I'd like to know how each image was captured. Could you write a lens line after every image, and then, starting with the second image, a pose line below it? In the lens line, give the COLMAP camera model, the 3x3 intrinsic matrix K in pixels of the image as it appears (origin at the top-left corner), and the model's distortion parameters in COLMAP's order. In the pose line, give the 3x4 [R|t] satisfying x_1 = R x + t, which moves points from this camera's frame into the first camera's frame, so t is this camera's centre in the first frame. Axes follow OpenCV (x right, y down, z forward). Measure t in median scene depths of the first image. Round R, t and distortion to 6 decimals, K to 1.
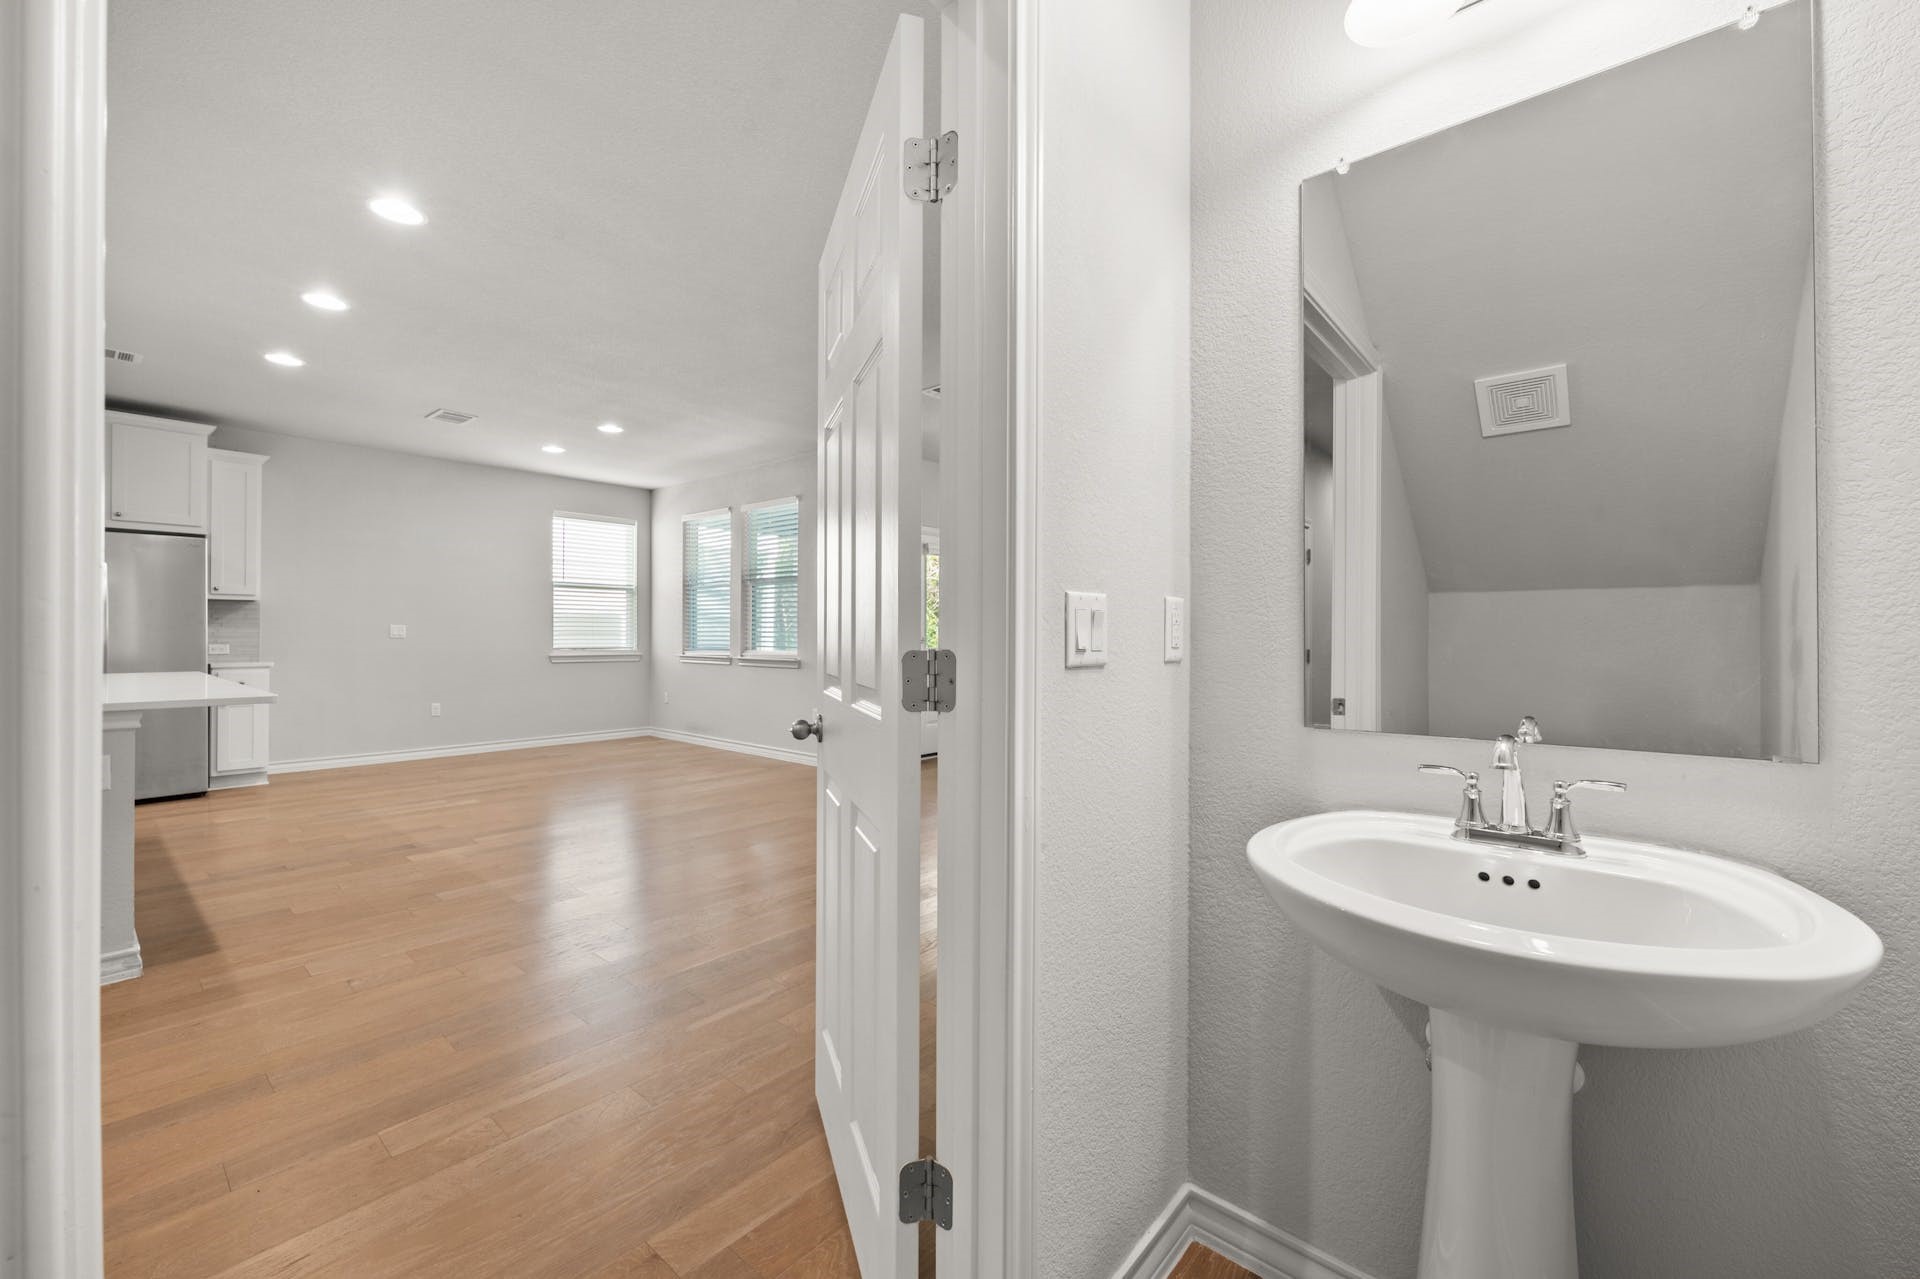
lens RADIAL K [[765.0, 0, 962.8], [0, 765.0, 630.8], [0, 0, 1]] dist [-0.004637, 0.000387]
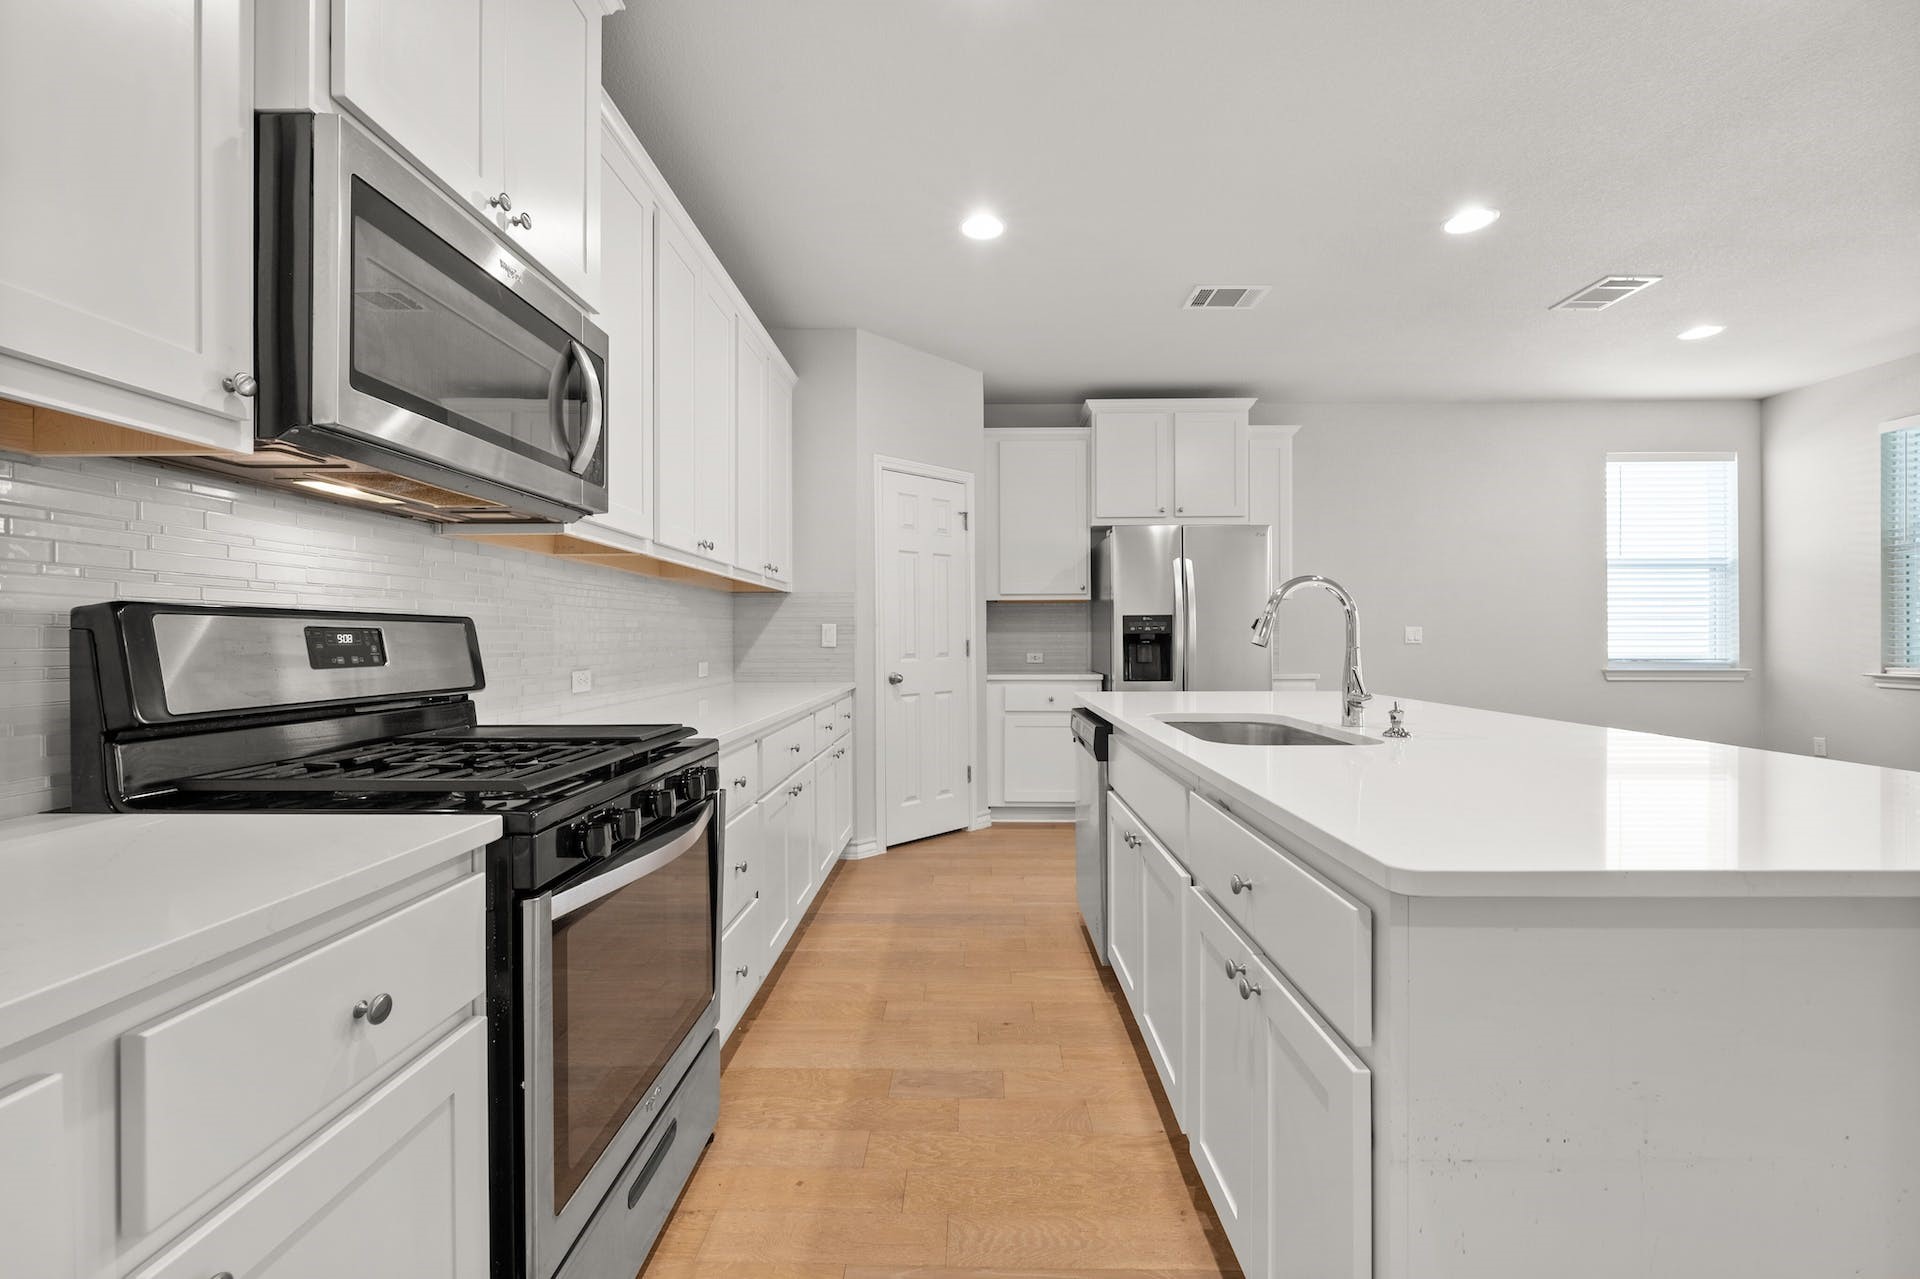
lens RADIAL K [[765.0, 0, 959.2], [0, 765.0, 638.7], [0, 0, 1]] dist [-0.004637, 0.000387]
pose [[0.631098, -0.002501, -0.775699, -0.391369], [0.008050, 0.999962, 0.003325, -0.001441], [0.775661, -0.008343, 0.631094, 0.142946]]
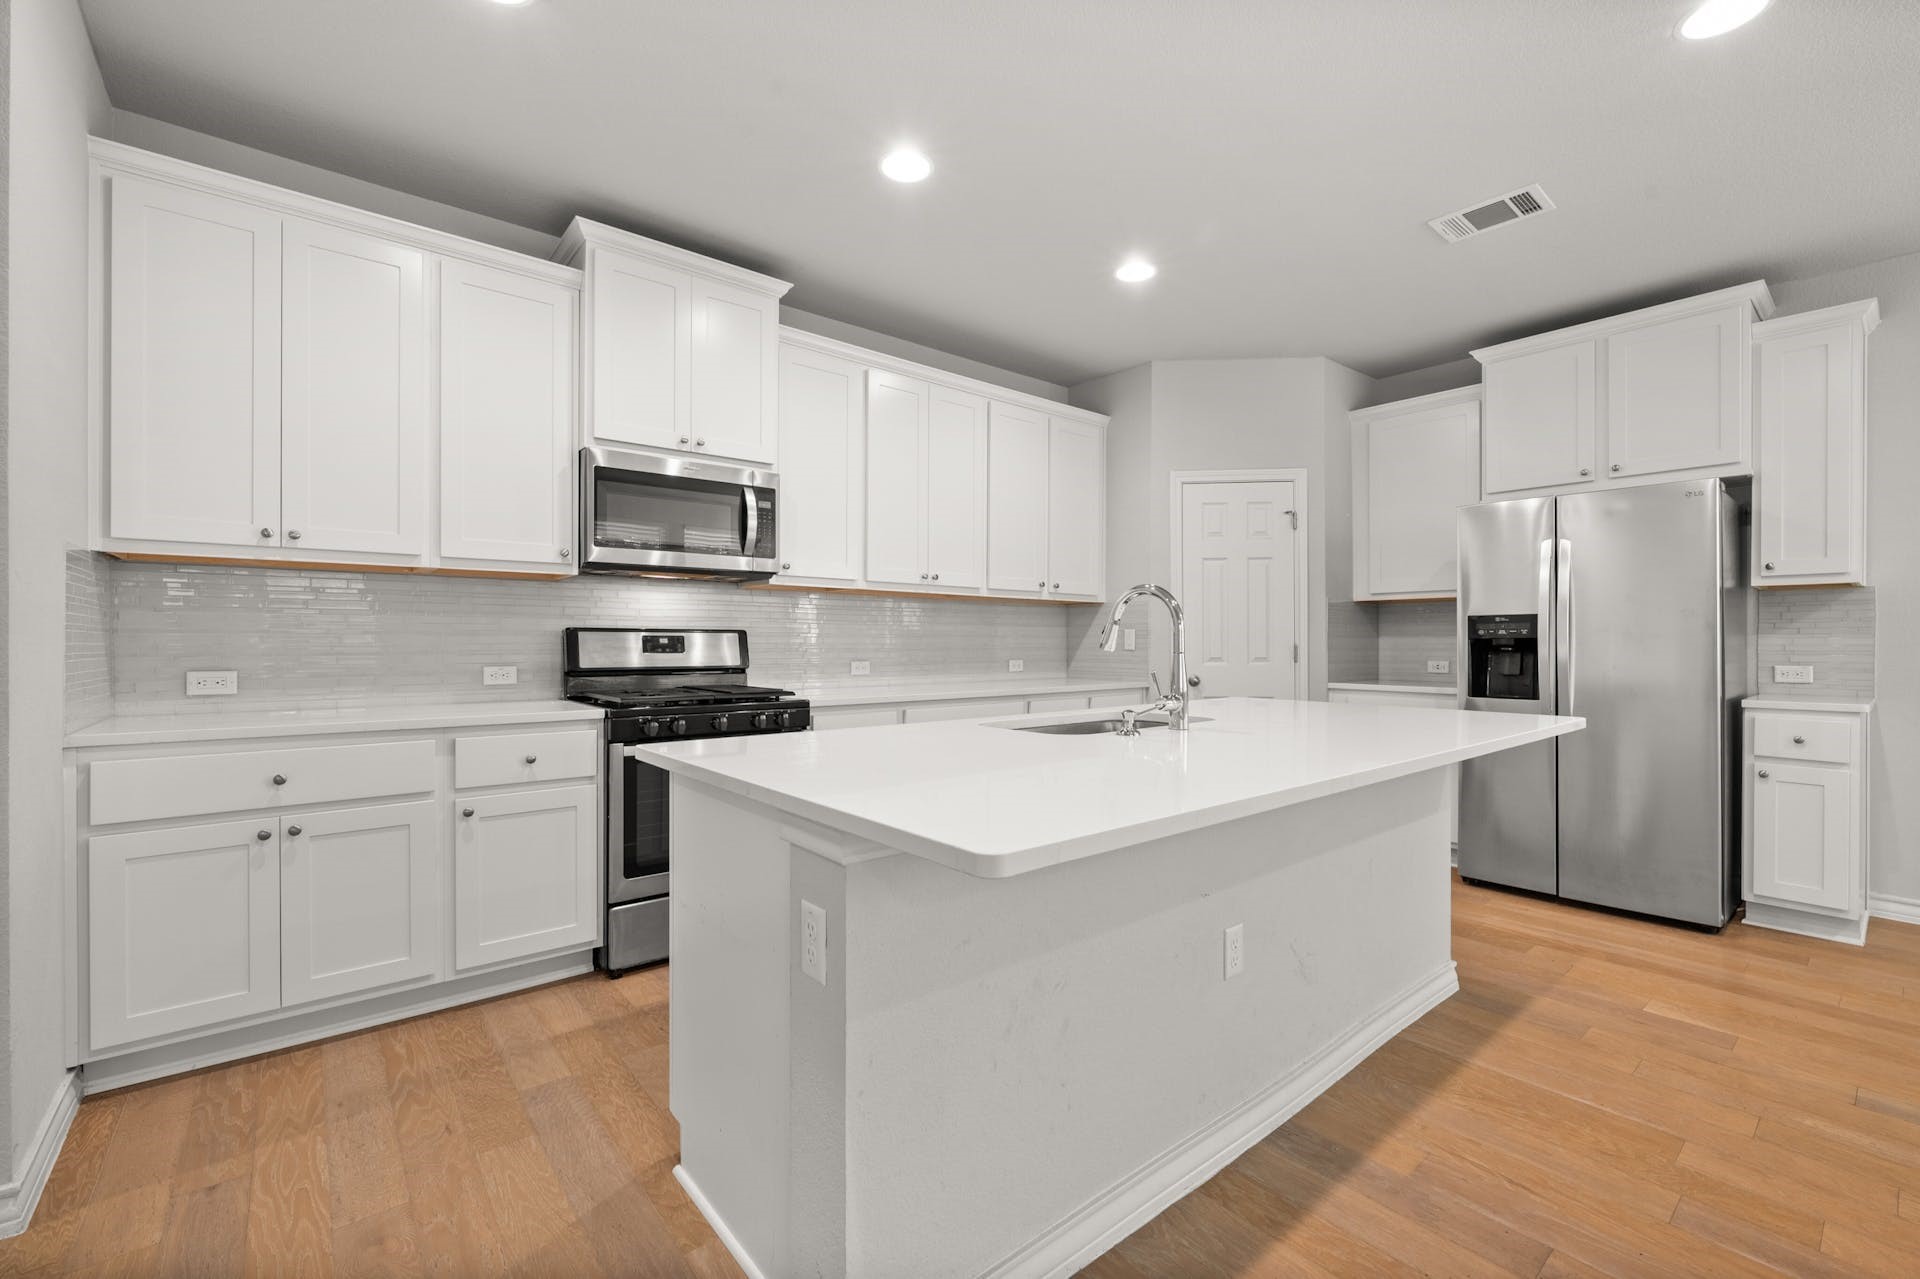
lens RADIAL K [[803.4, 0, 962.6], [0, 803.4, 639.1], [0, 0, 1]] dist [-0.003557, -0.000279]
pose [[-0.178096, -0.004864, -0.984001, -0.218274], [0.002744, 0.999981, -0.005439, -0.000057], [0.984009, -0.003669, -0.178079, 0.390176]]
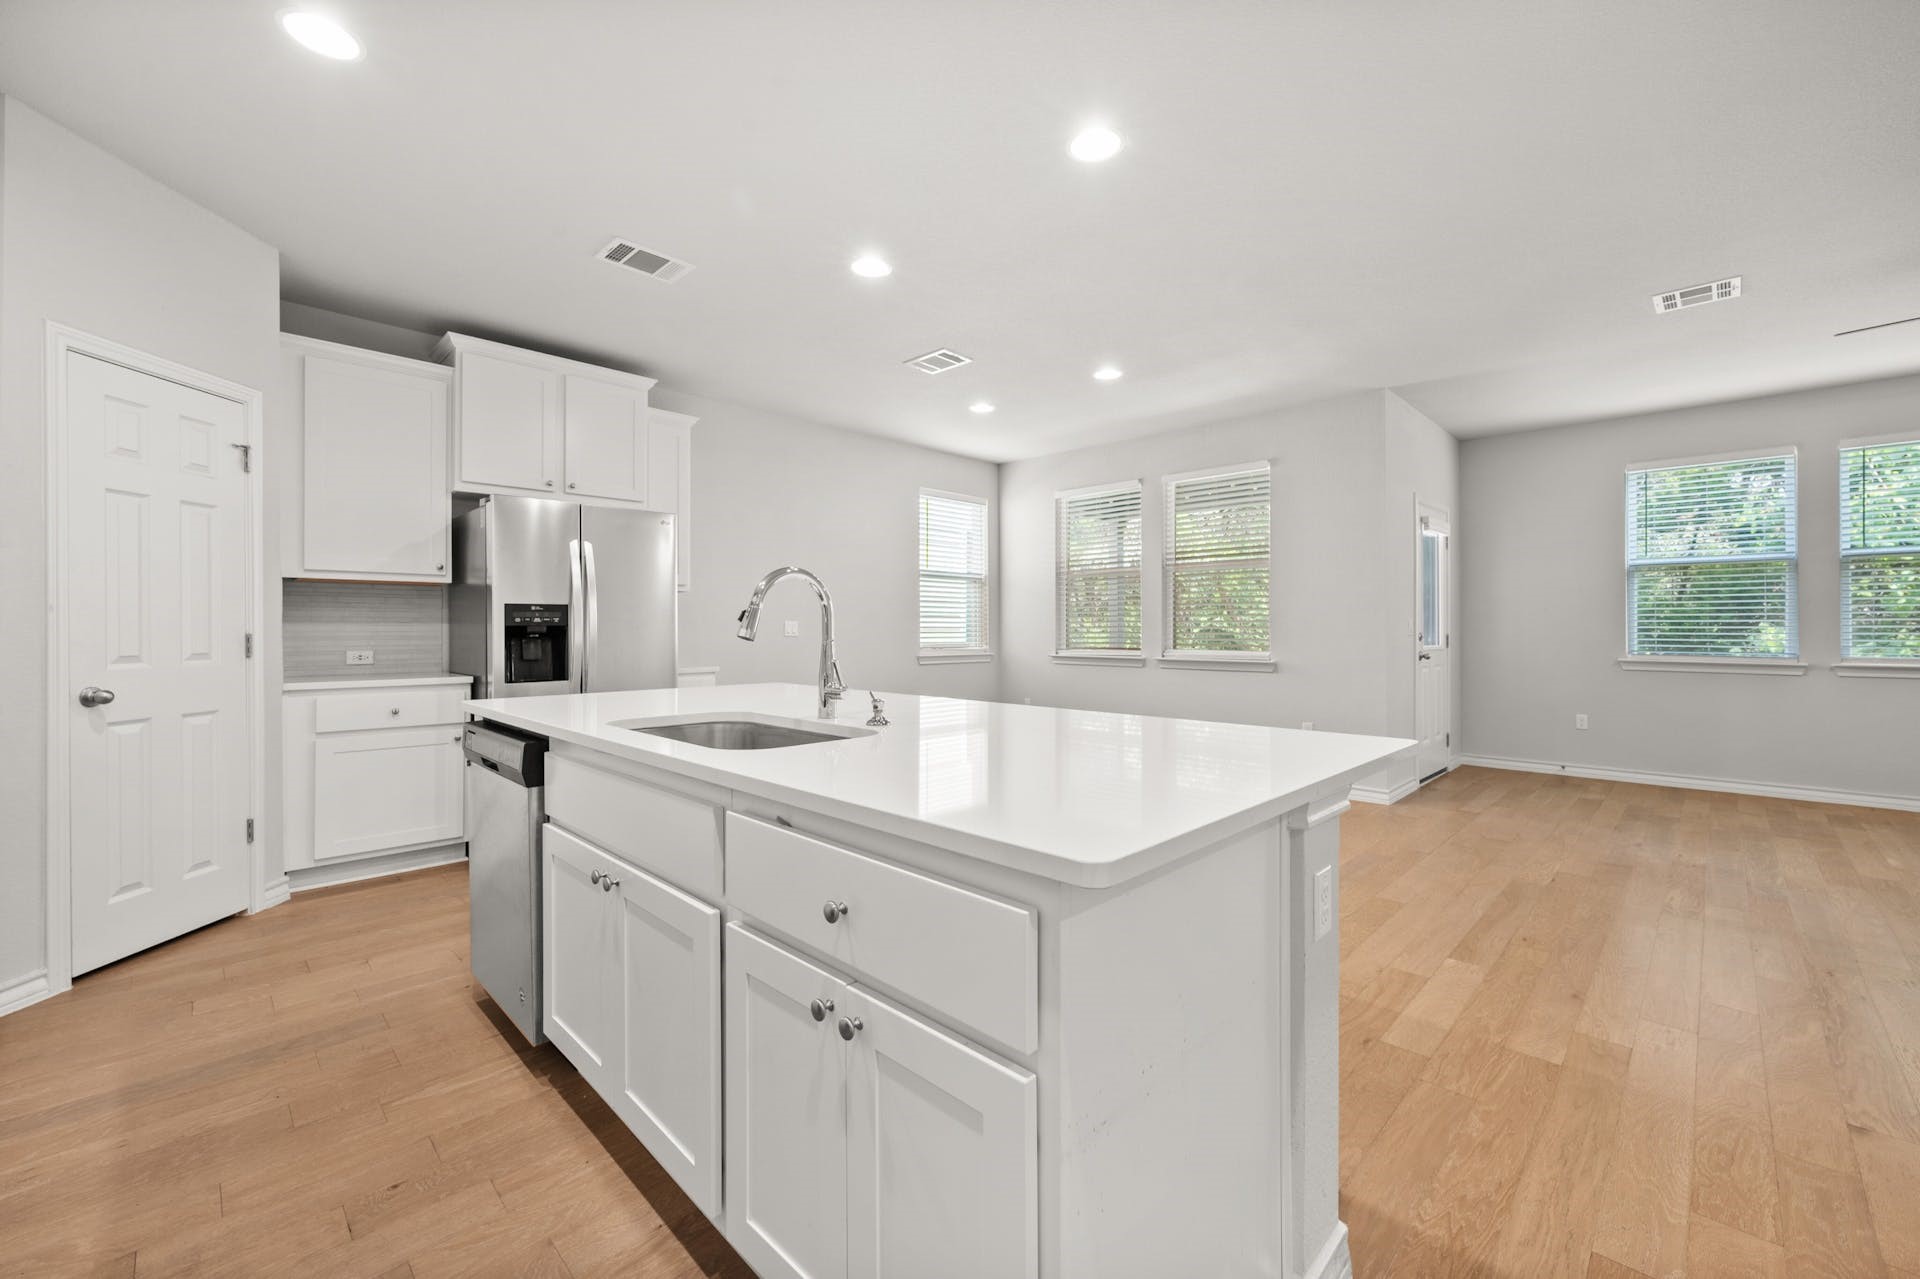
lens RADIAL K [[765.0, 0, 958.3], [0, 765.0, 626.6], [0, 0, 1]] dist [-0.004637, 0.000387]
pose [[0.997003, -0.003592, -0.077277, -0.443495], [0.003668, 0.999993, 0.000839, -0.001210], [0.077273, -0.001120, 0.997009, 0.150569]]
